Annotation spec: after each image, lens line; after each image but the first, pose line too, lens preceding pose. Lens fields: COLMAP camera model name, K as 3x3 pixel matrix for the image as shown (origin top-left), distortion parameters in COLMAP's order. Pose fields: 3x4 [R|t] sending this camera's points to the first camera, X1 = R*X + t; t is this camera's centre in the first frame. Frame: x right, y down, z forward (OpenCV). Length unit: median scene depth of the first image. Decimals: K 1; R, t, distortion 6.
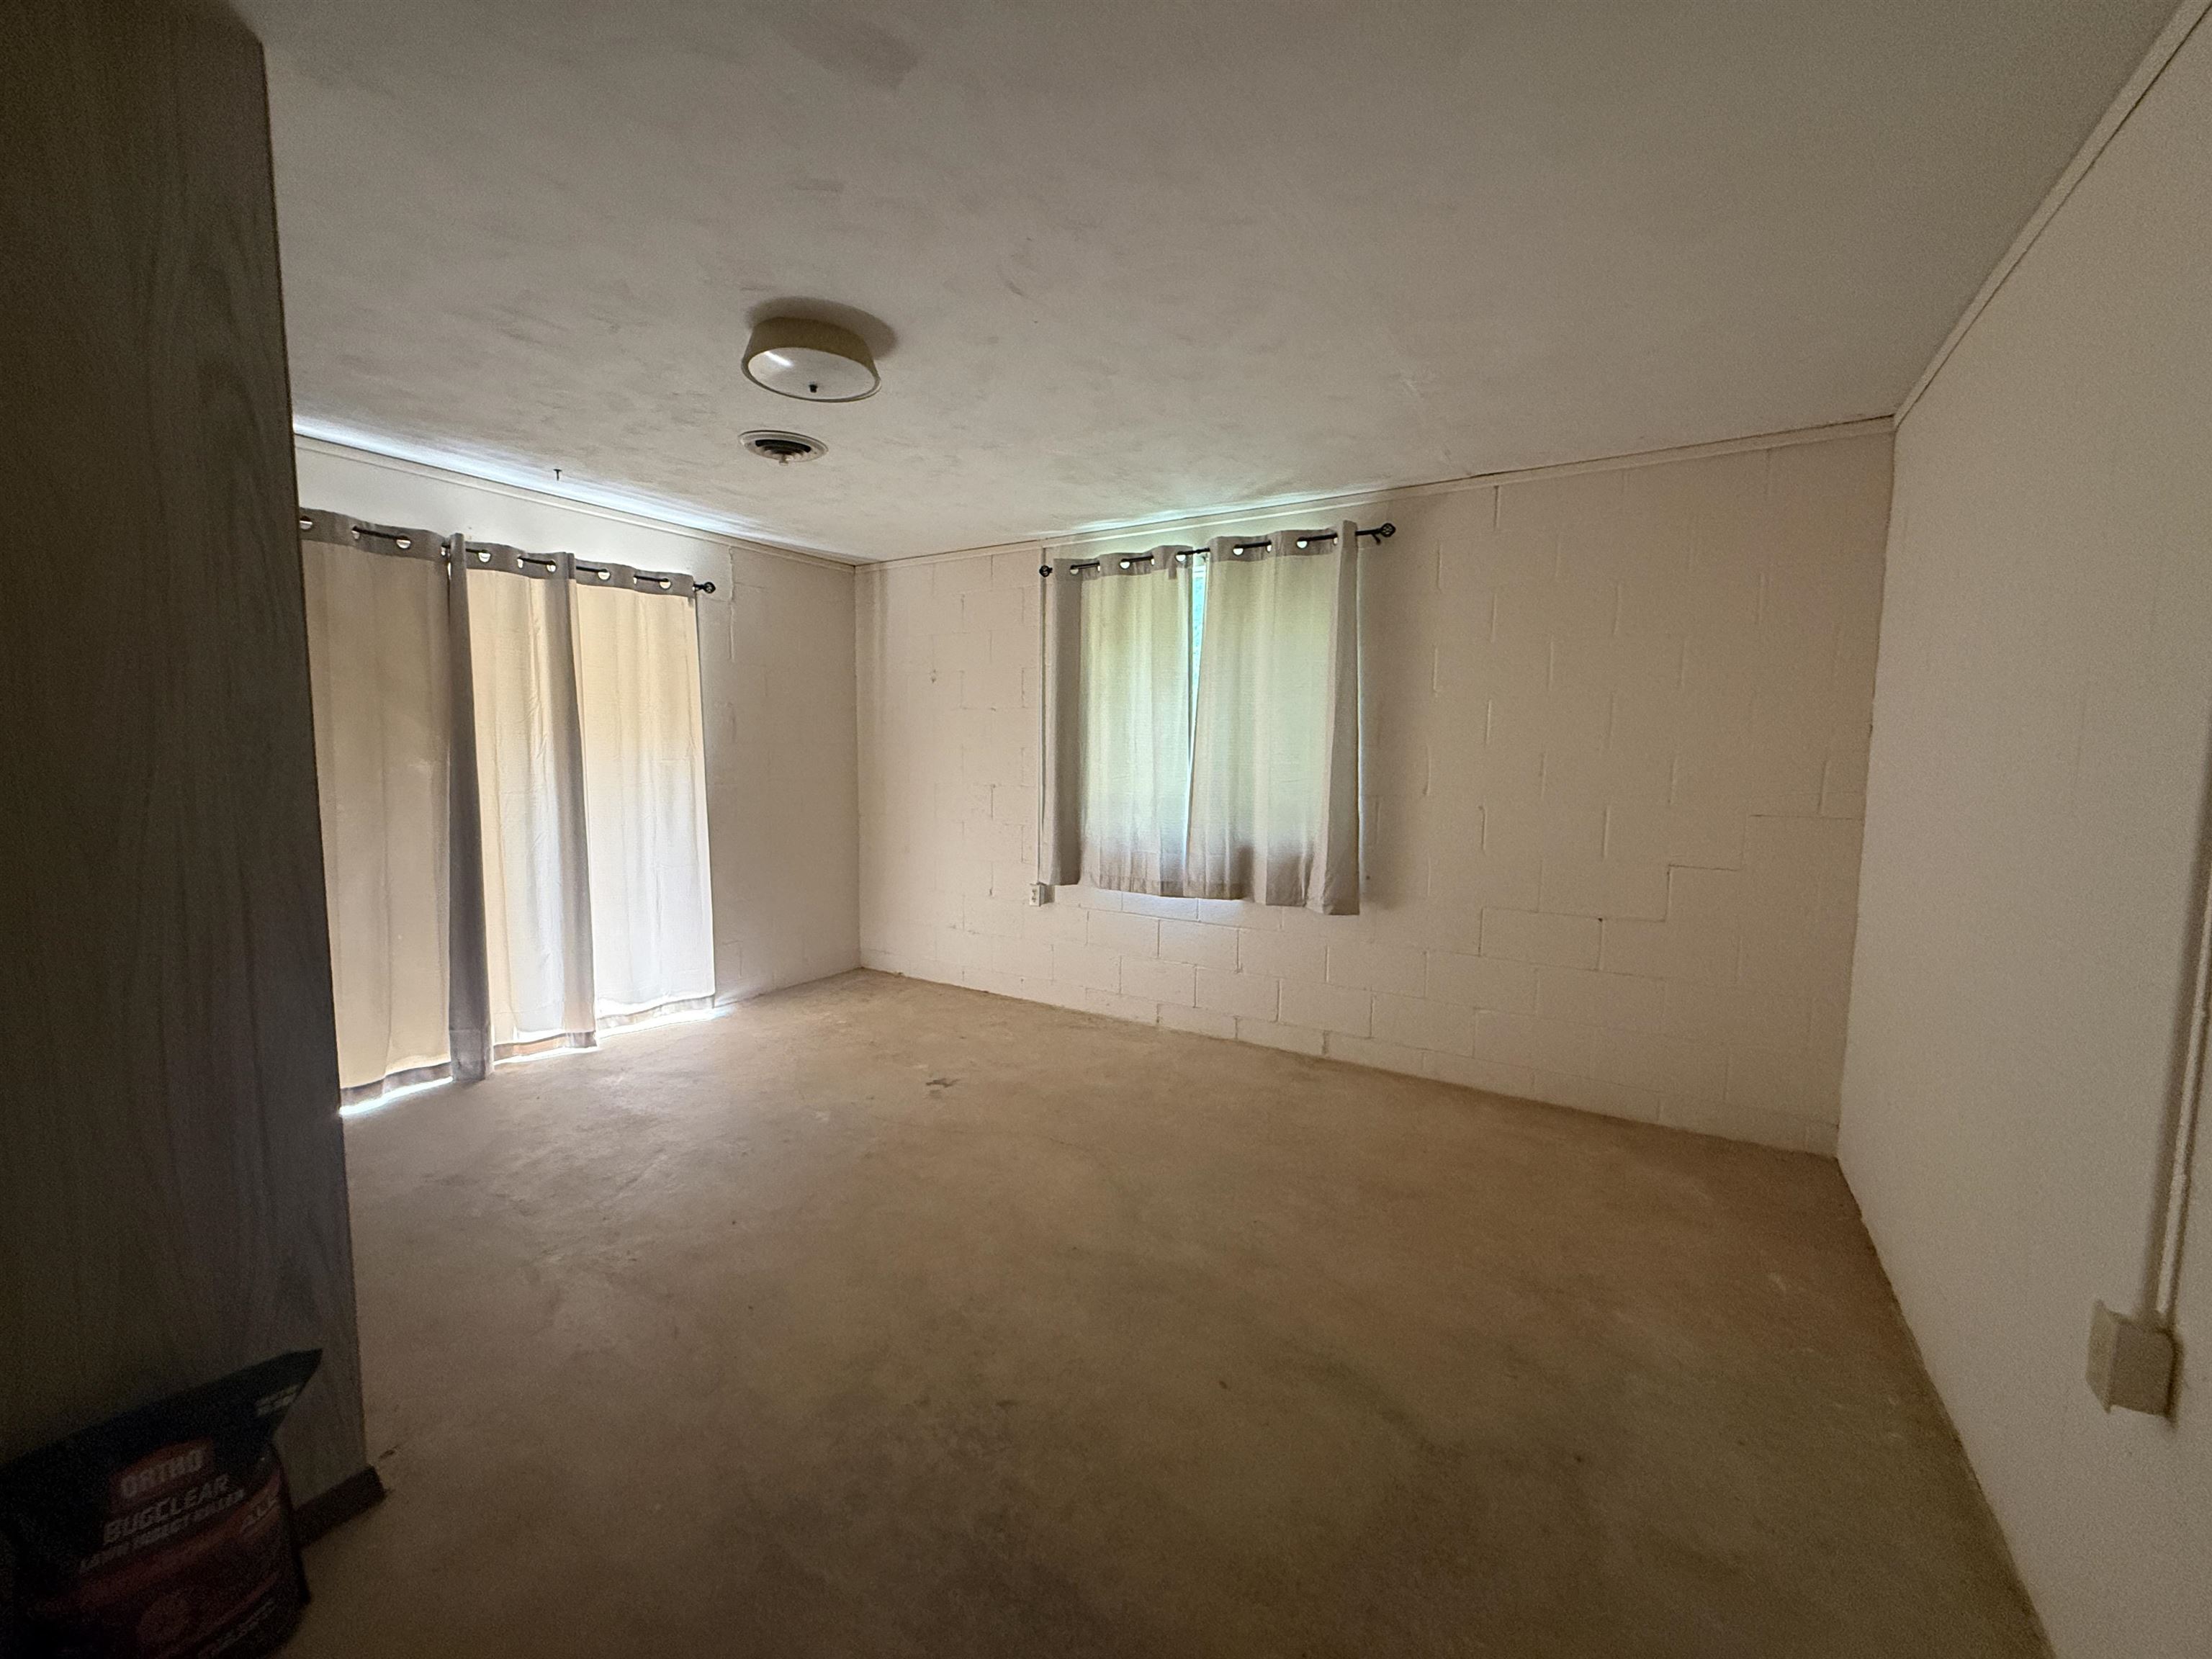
lens RADIAL K [[880.2, 0, 1109.8], [0, 880.2, 829.4], [0, 0, 1]] dist [0.000442, -0.000435]
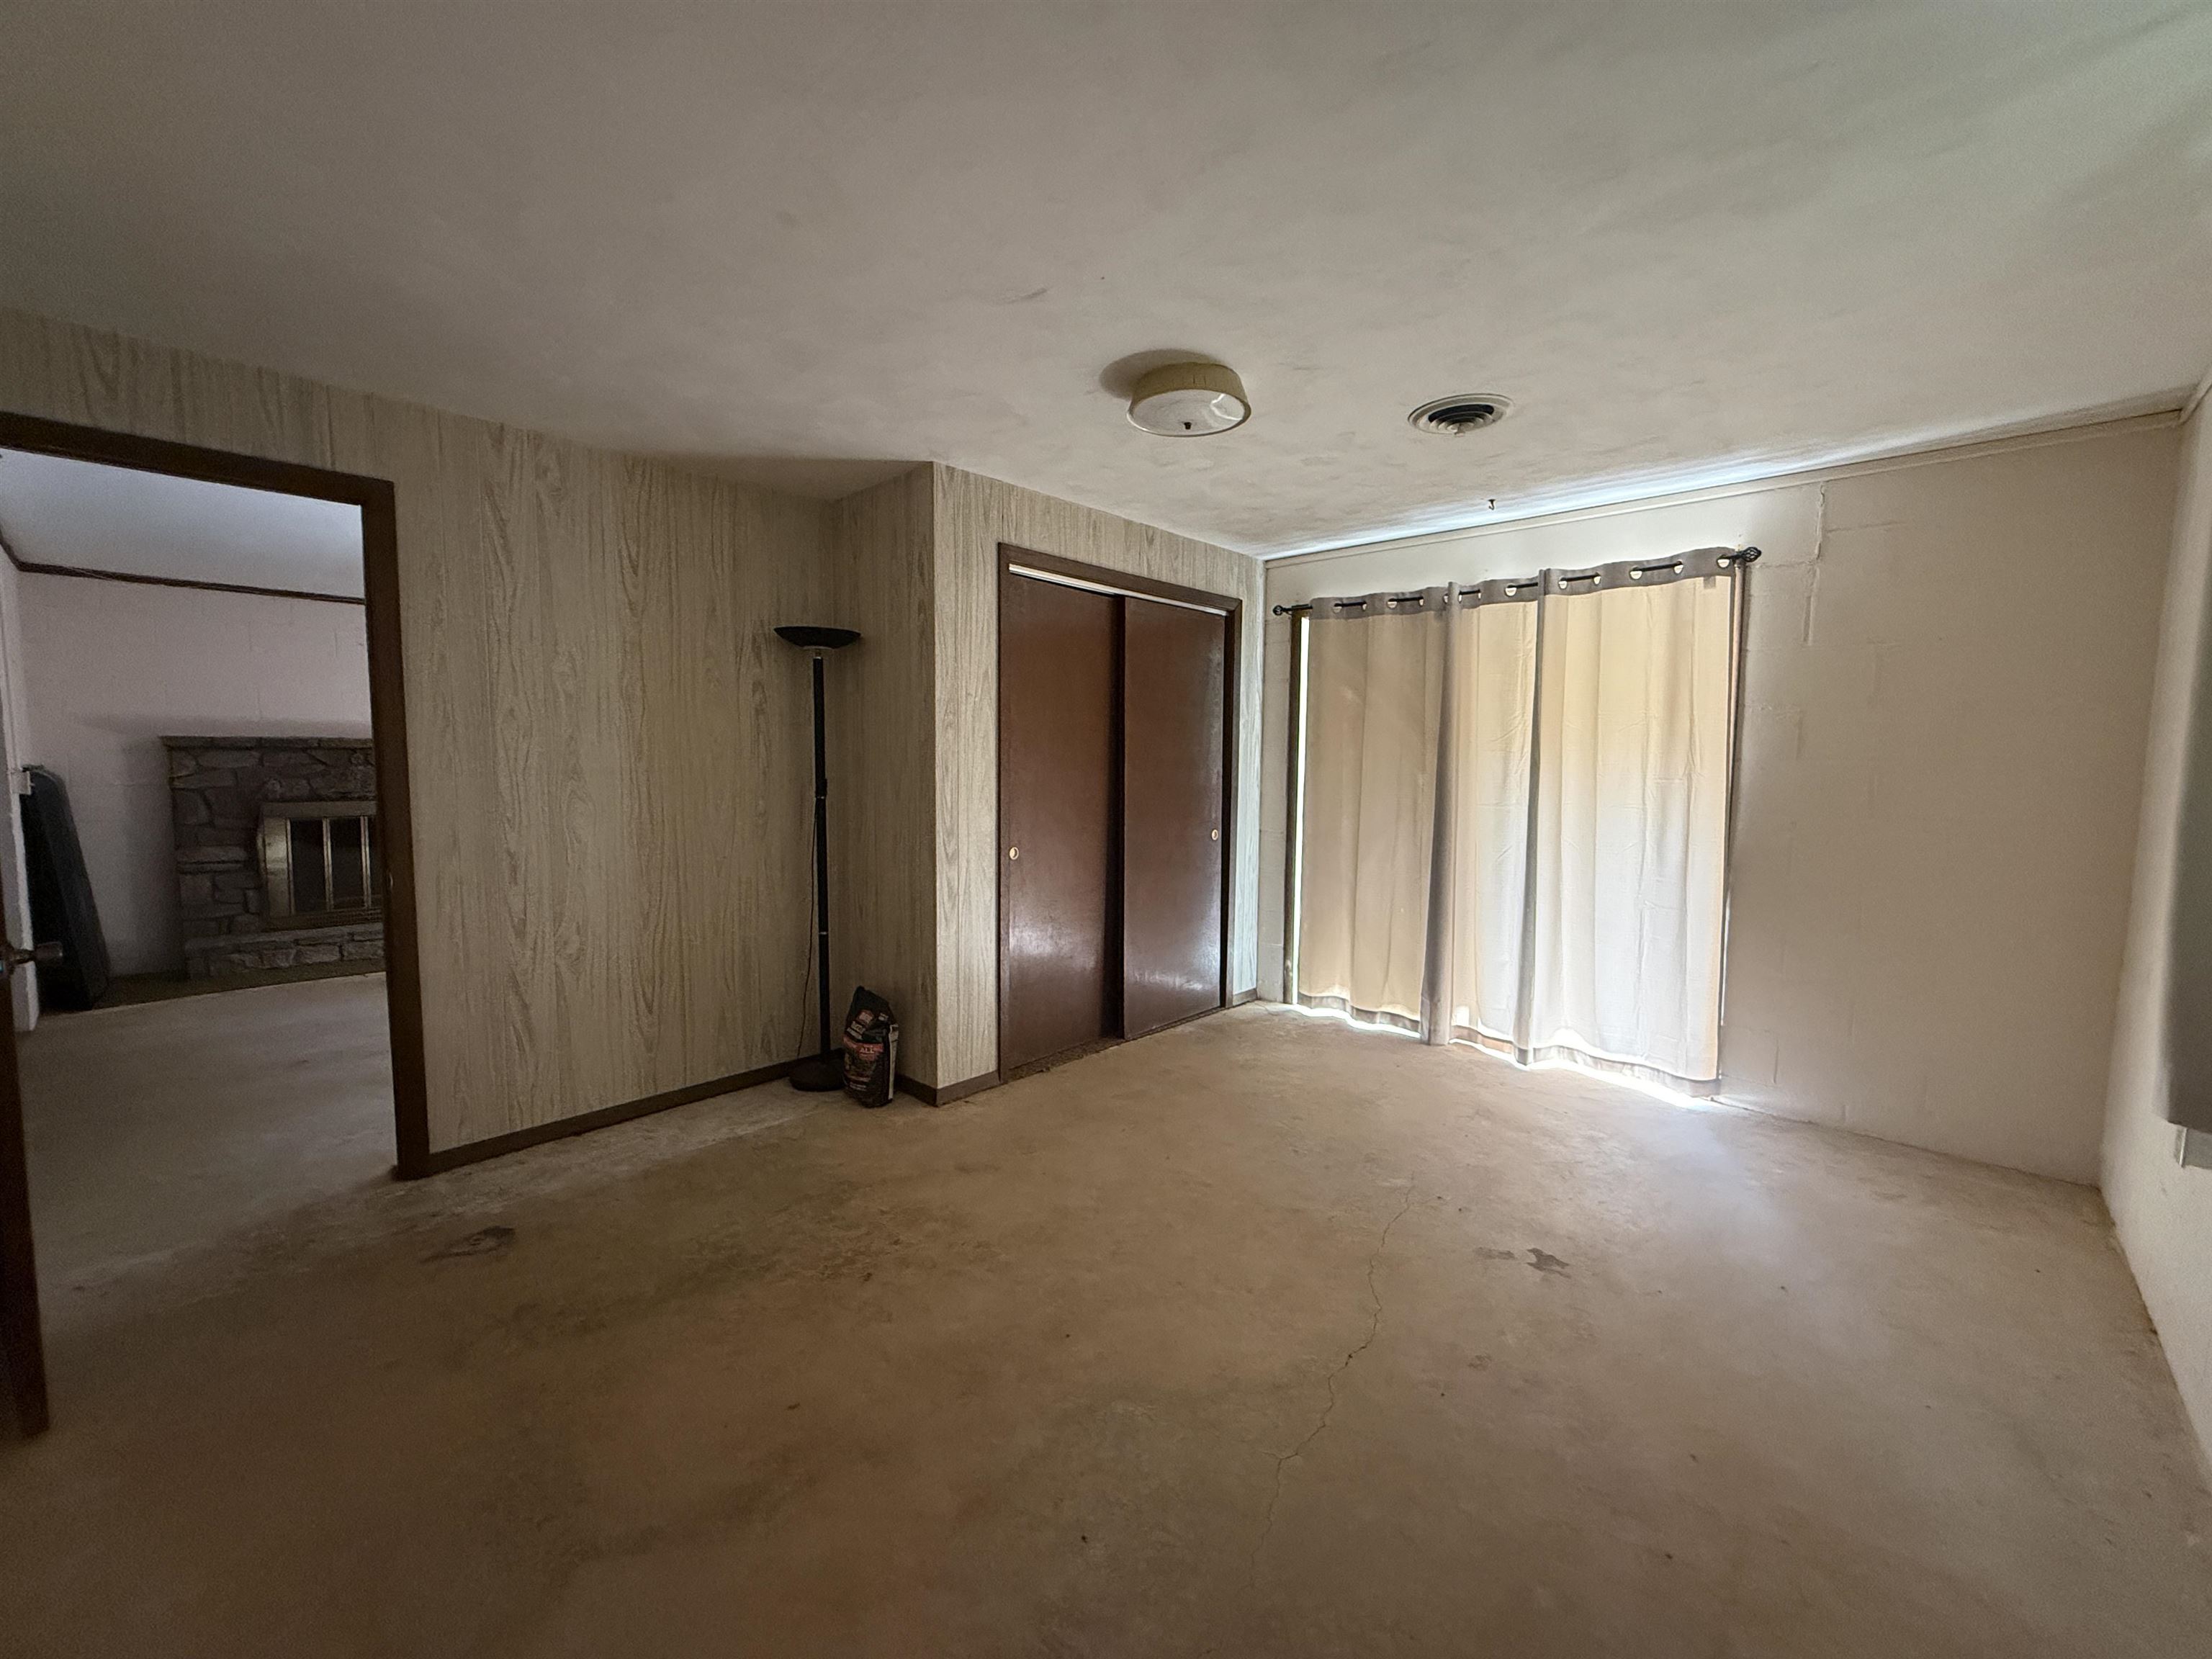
lens RADIAL K [[880.2, 0, 1092.1], [0, 880.2, 827.8], [0, 0, 1]] dist [0.000442, -0.000435]
pose [[-0.202296, 0.068013, -0.976960, 0.482349], [-0.101576, 0.990748, 0.090005, -0.060118], [0.974042, 0.117443, -0.193516, 0.717831]]
